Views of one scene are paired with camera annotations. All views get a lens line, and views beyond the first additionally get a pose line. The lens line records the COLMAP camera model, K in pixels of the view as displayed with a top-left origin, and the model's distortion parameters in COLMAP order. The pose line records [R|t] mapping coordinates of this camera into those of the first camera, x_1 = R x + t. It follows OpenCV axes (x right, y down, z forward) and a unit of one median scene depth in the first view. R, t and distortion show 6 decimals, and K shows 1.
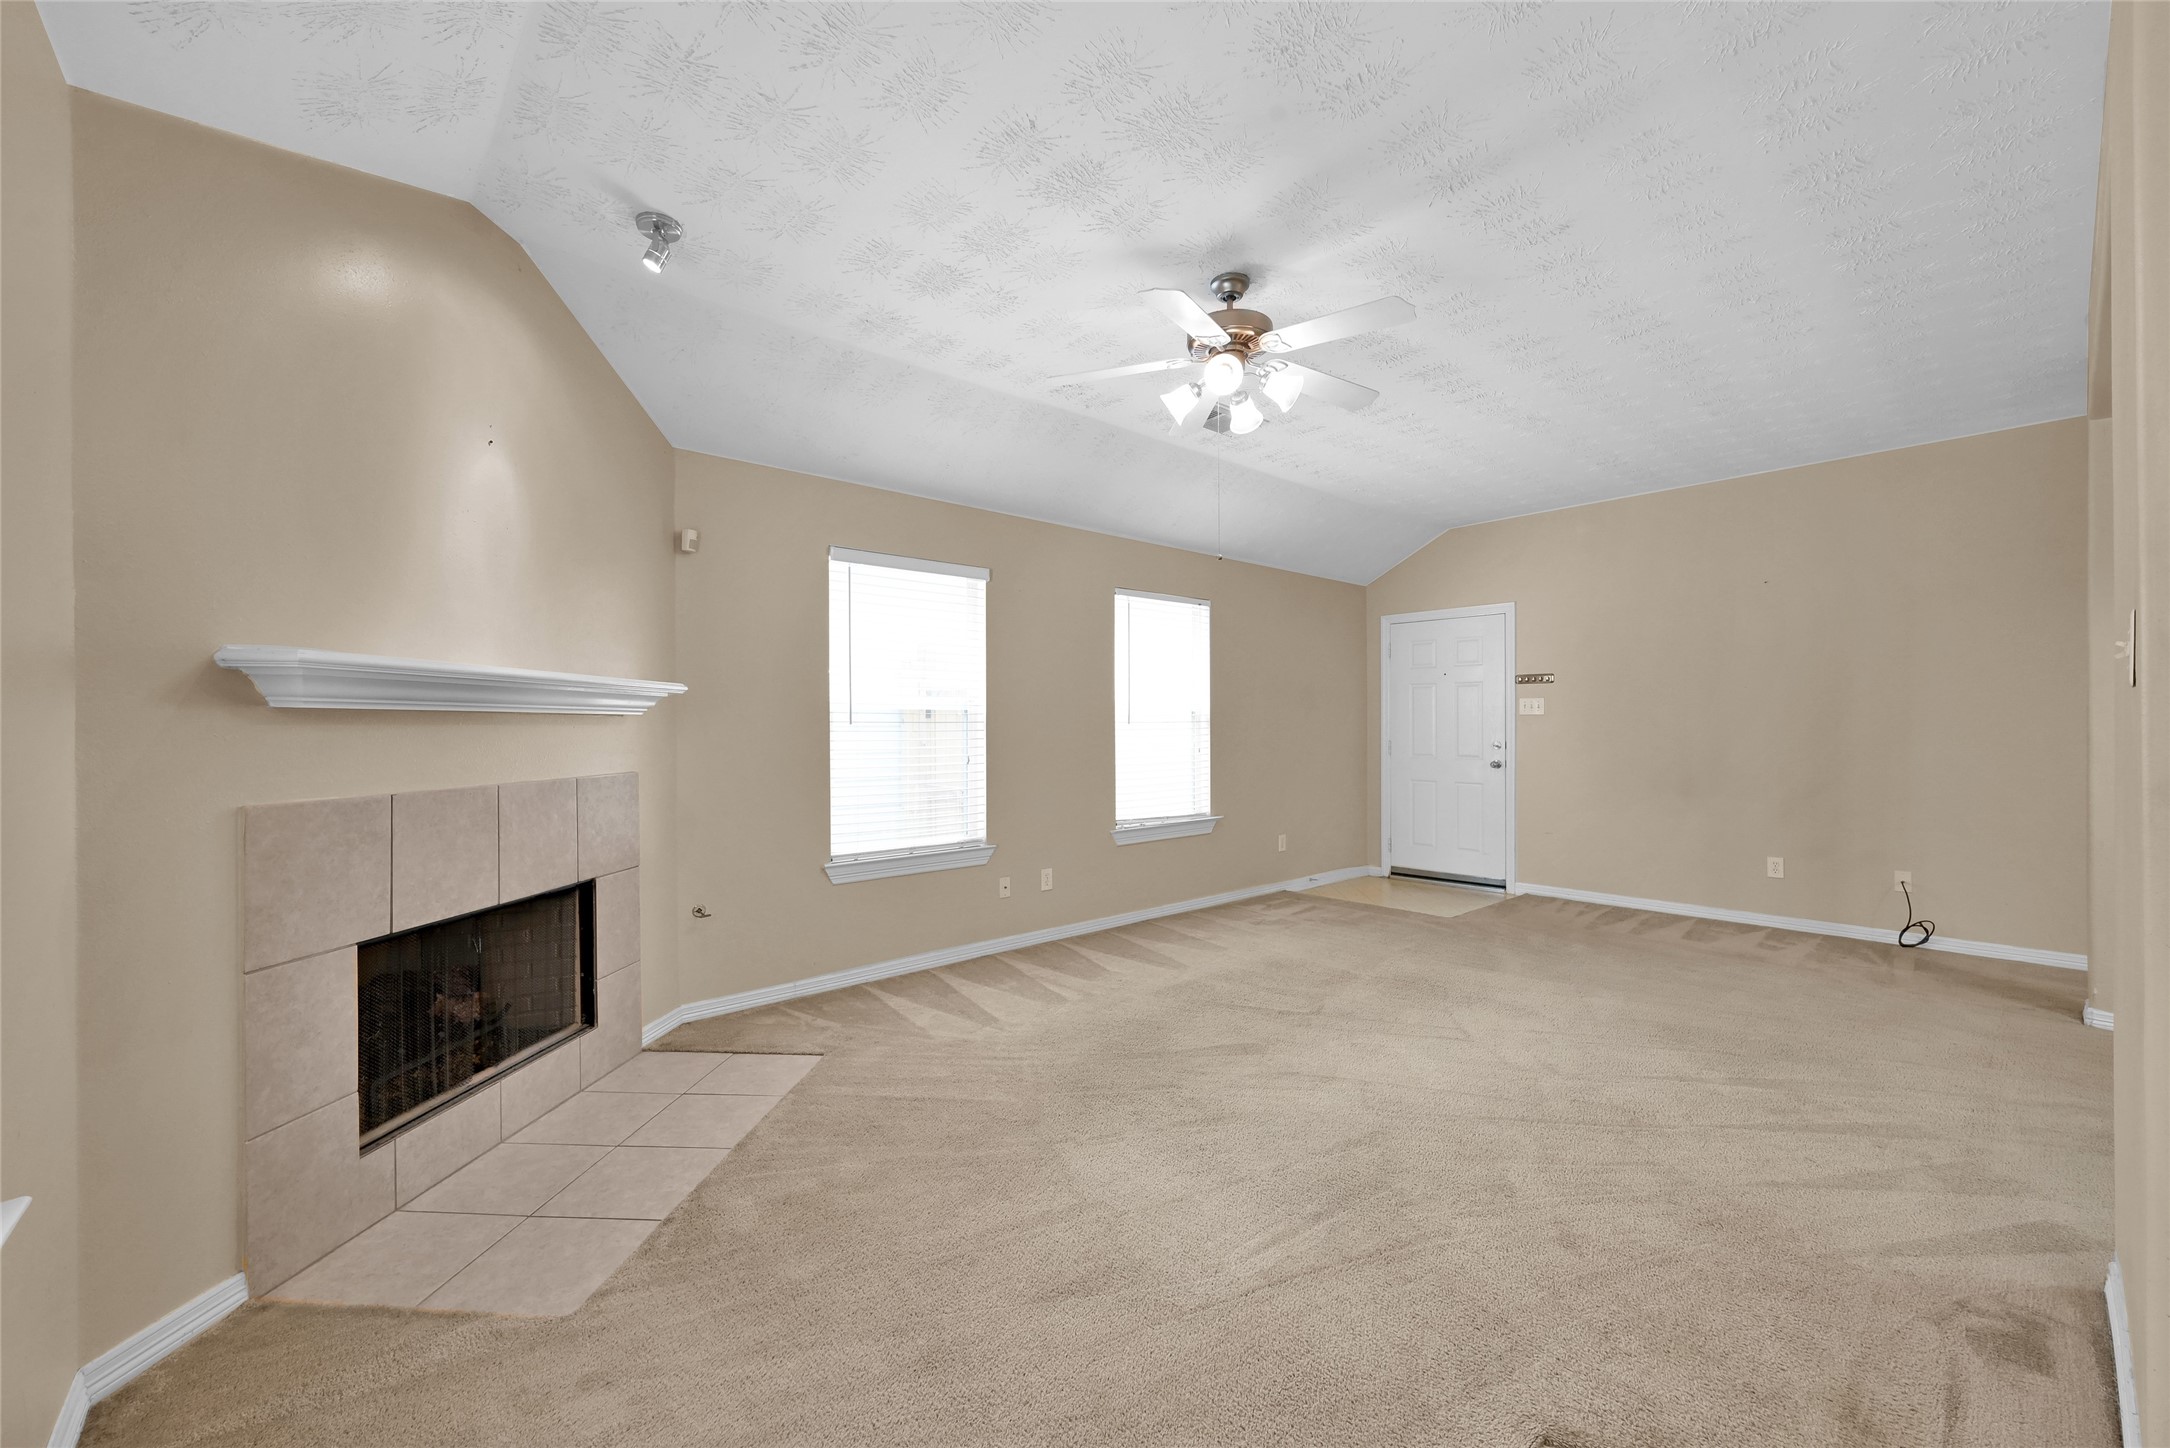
lens RADIAL K [[858.7, 0, 1090.4], [0, 858.7, 719.3], [0, 0, 1]] dist [-0.006141, 0.001362]
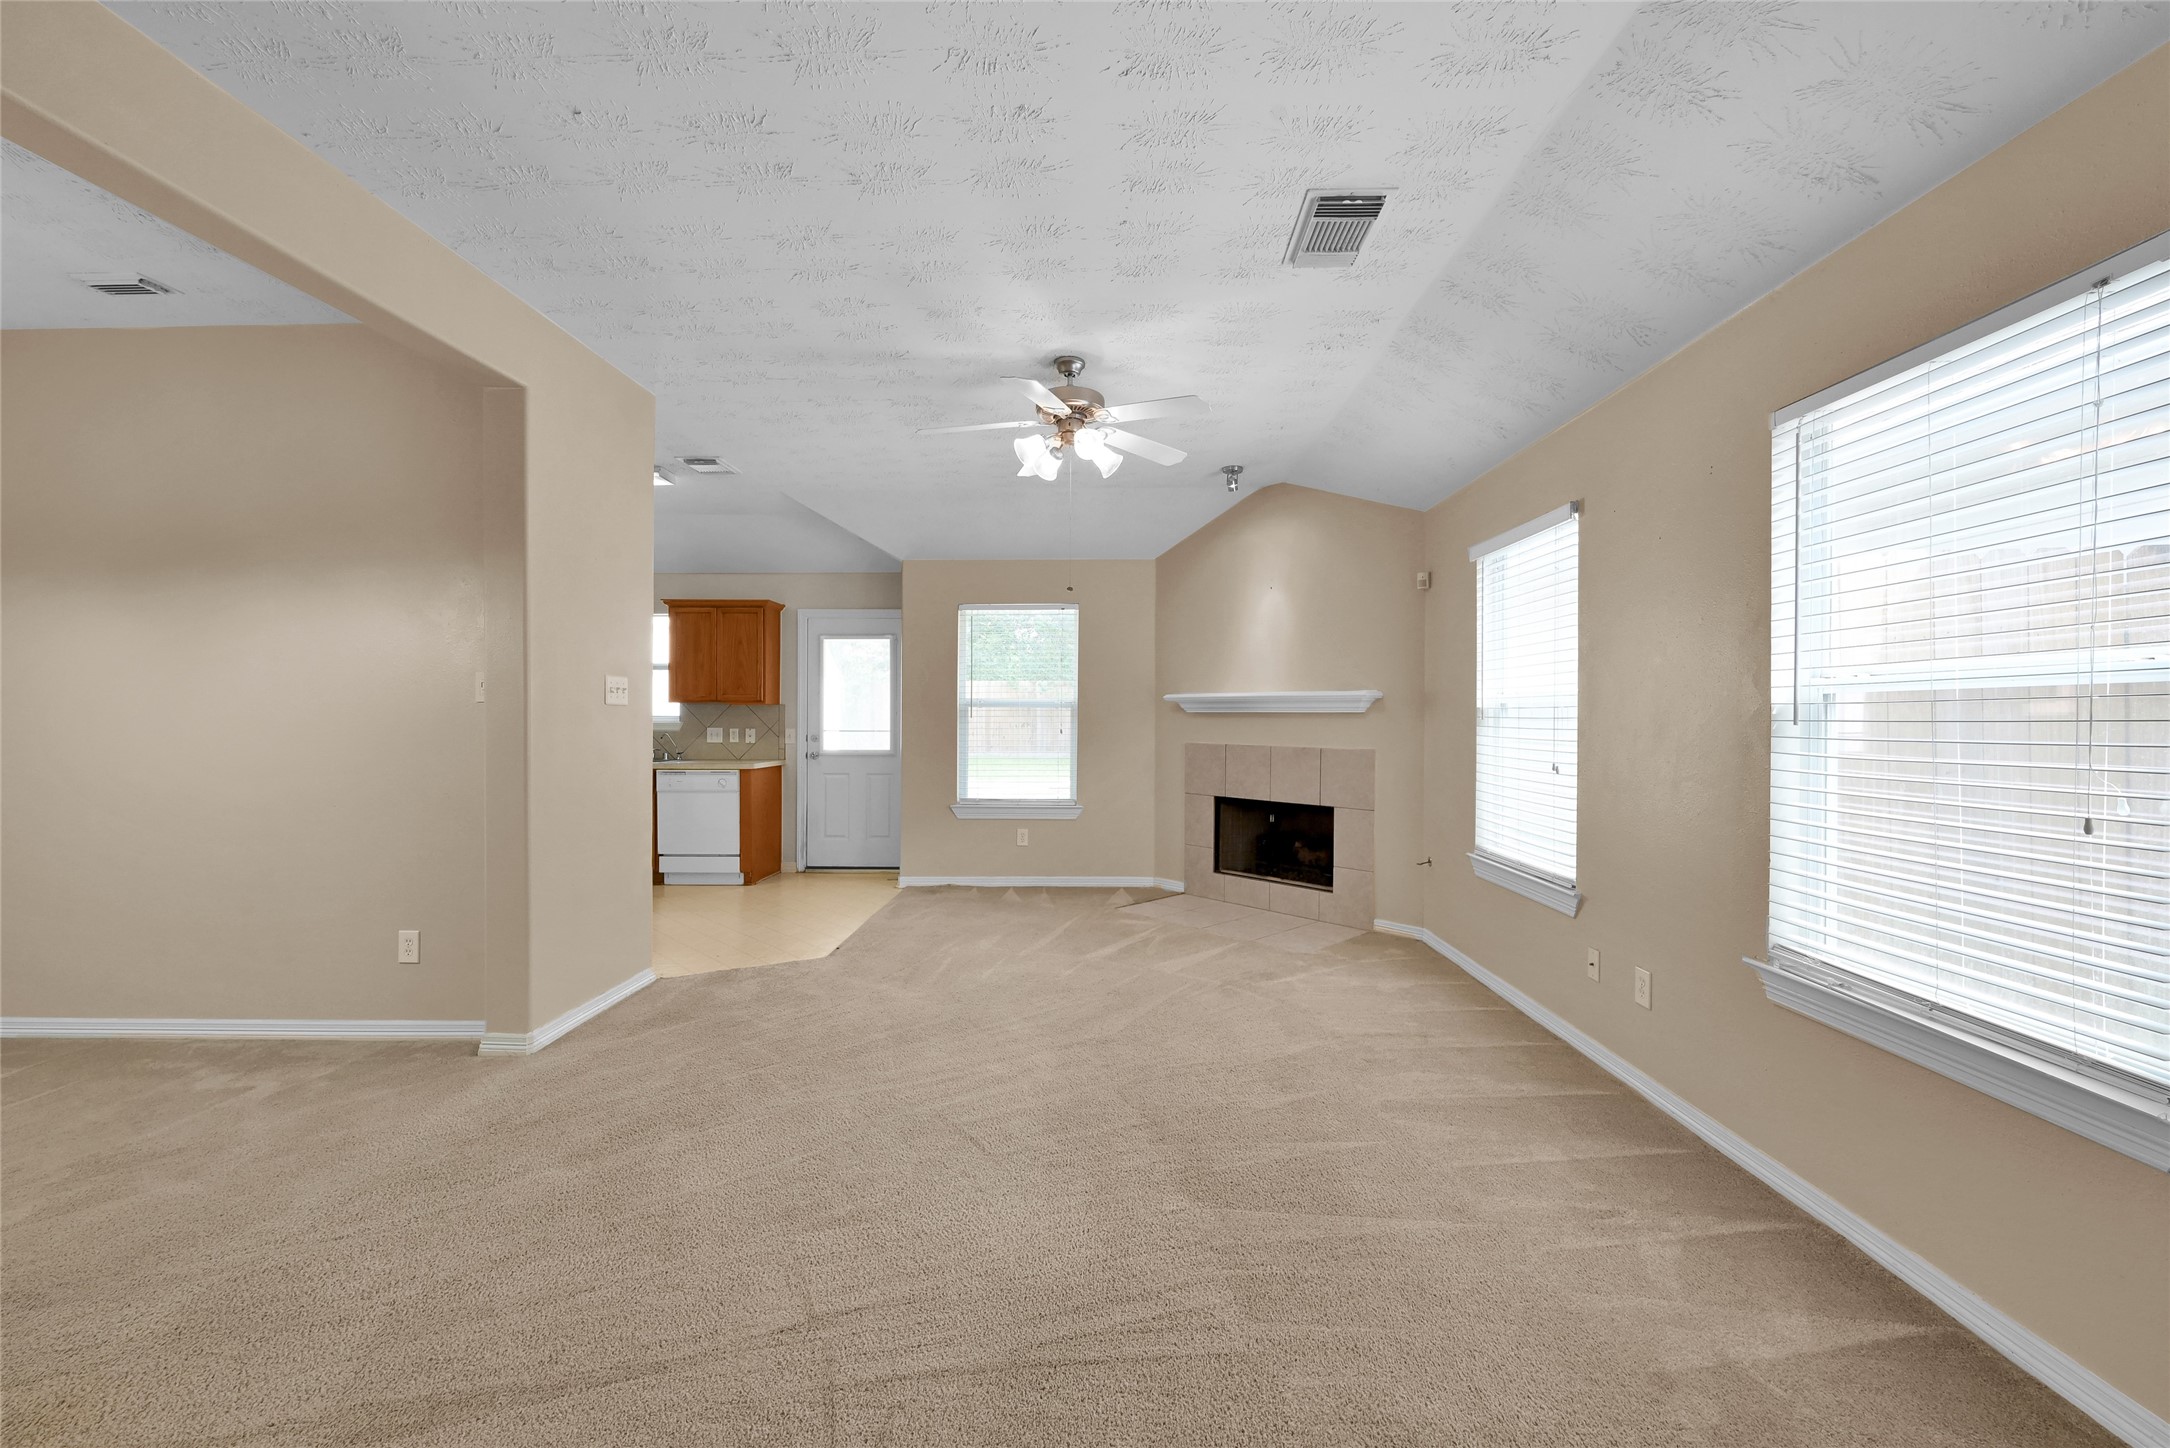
lens RADIAL K [[858.7, 0, 1082.6], [0, 858.7, 718.9], [0, 0, 1]] dist [-0.006141, 0.001362]
pose [[-0.683722, 0.001278, -0.729742, 0.681860], [0.000078, 0.999999, 0.001679, 0.002687], [0.729743, 0.001091, -0.683721, 1.200020]]
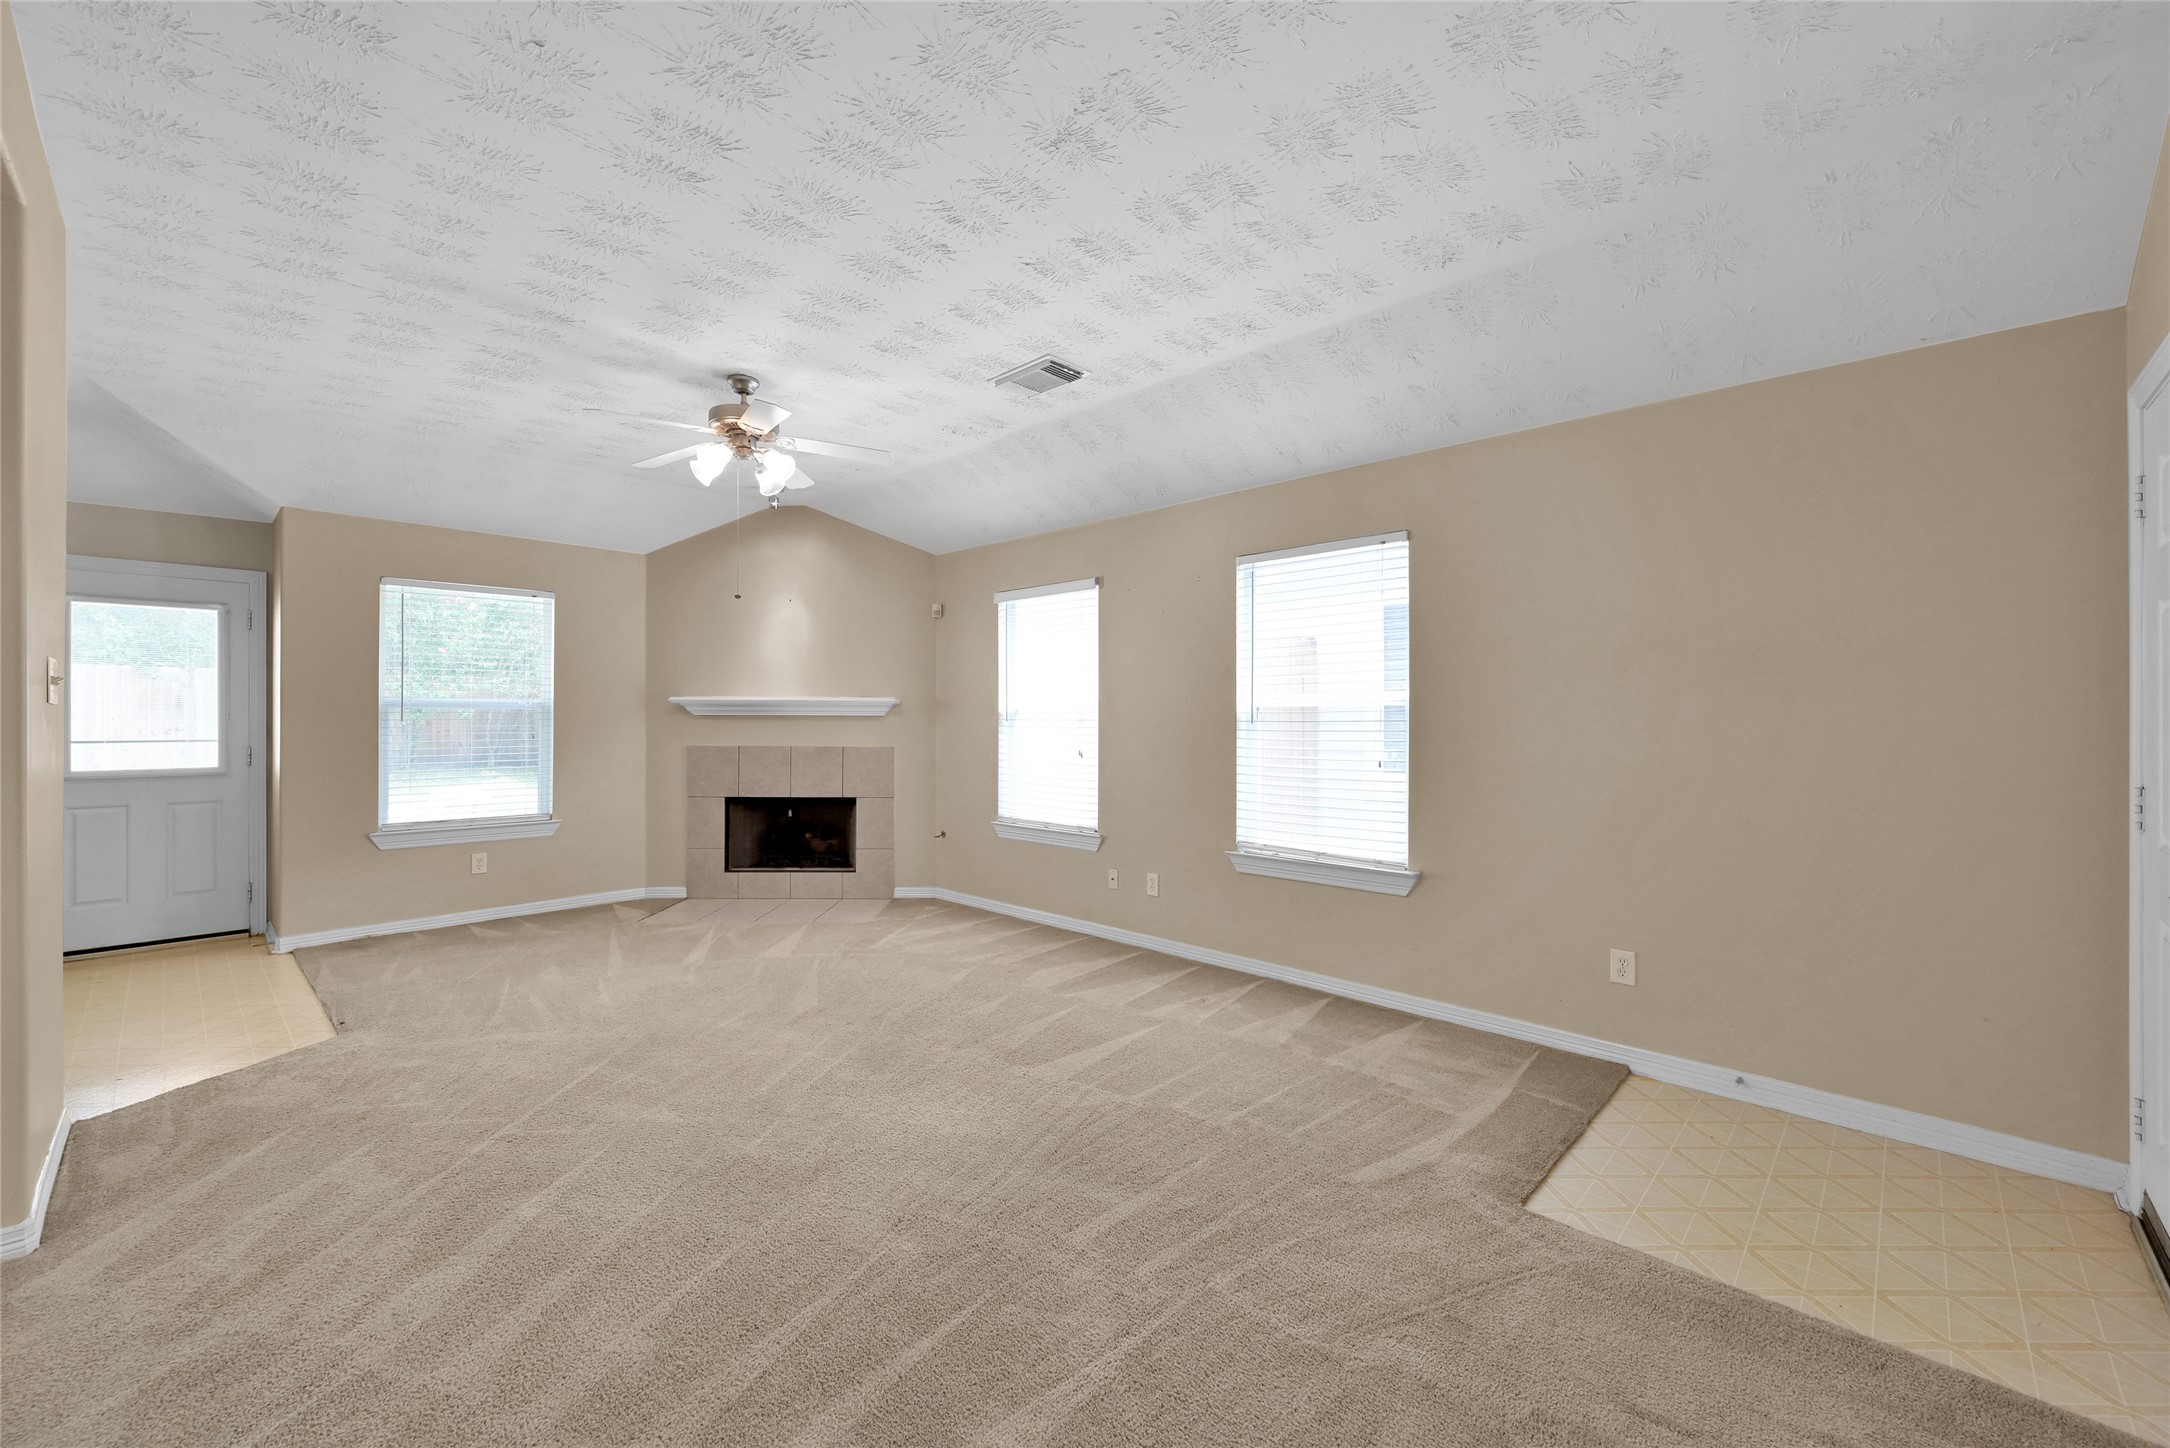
lens RADIAL K [[858.7, 0, 1088.6], [0, 858.7, 721.6], [0, 0, 1]] dist [-0.006141, 0.001362]
pose [[0.082806, 0.003578, -0.996559, 0.964754], [0.001469, 0.999992, 0.003713, 0.000652], [0.996565, -0.001771, 0.082800, 0.909931]]
